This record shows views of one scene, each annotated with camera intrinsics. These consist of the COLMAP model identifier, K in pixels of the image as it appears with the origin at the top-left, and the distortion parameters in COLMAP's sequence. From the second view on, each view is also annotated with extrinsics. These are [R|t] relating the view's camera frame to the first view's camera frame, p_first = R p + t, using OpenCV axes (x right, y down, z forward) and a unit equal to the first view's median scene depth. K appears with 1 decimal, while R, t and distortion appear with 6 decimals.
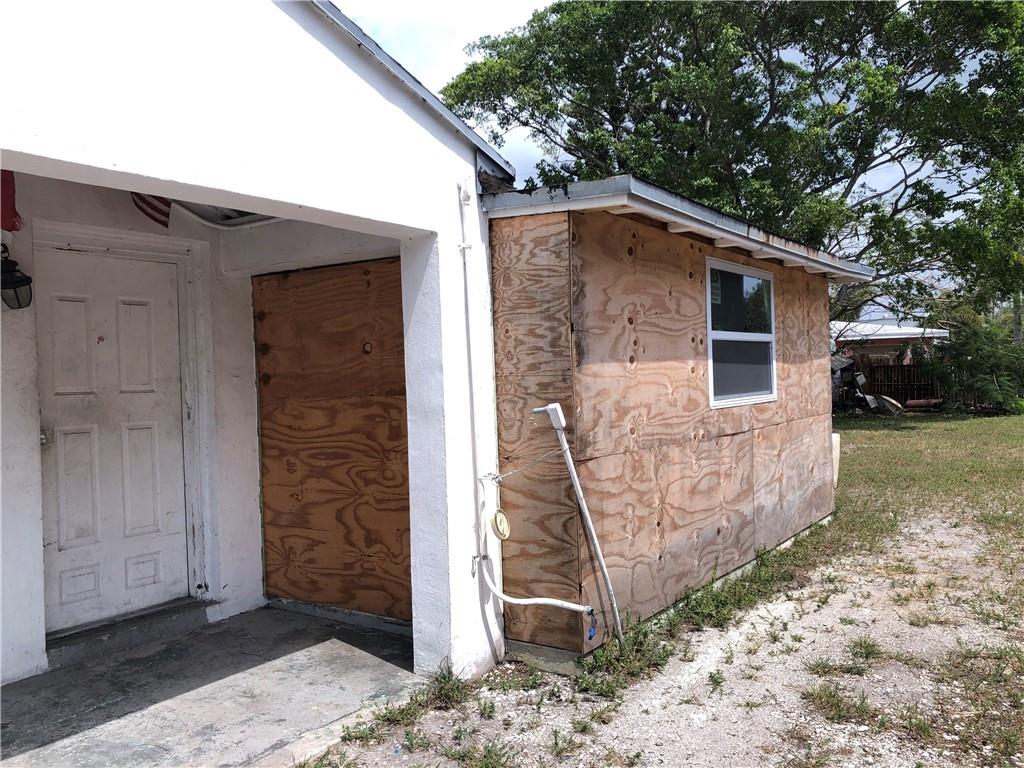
lens RADIAL K [[843.3, 0, 514.4], [0, 843.3, 380.9], [0, 0, 1]] dist [0.040875, -0.044816]
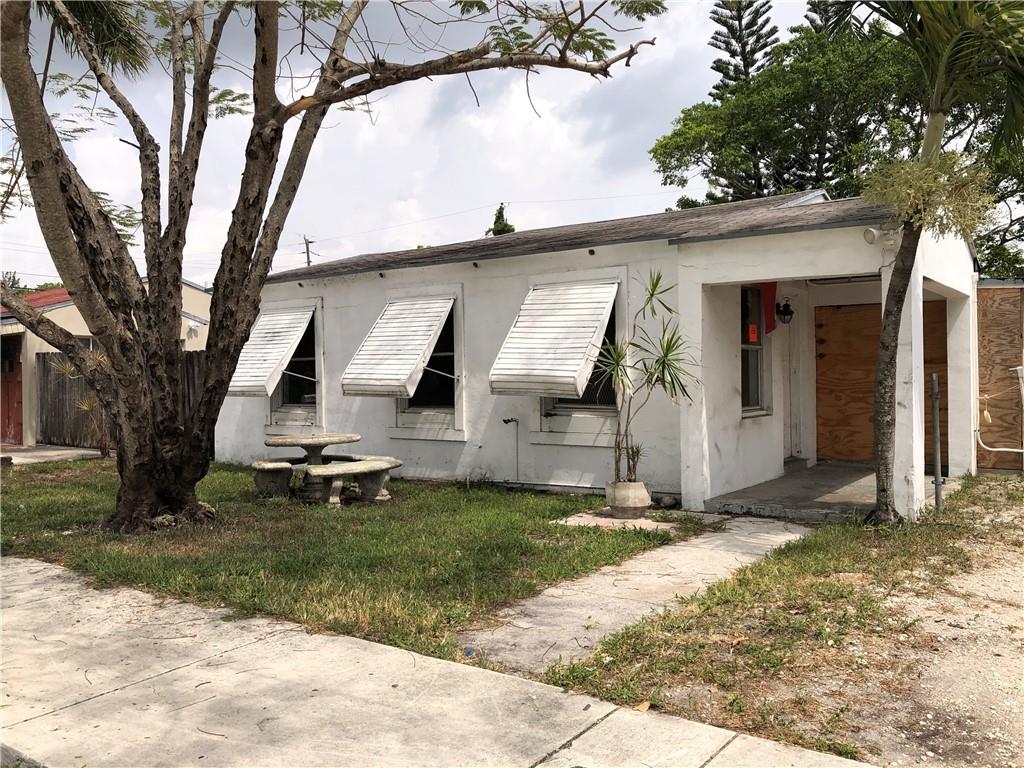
lens RADIAL K [[847.9, 0, 492.5], [0, 847.9, 378.7], [0, 0, 1]] dist [0.038045, -0.065643]
pose [[0.999264, 0.023041, -0.030667, -1.163623], [-0.022952, 0.999731, 0.003249, 0.073464], [0.030734, -0.002542, 0.999524, -1.266031]]
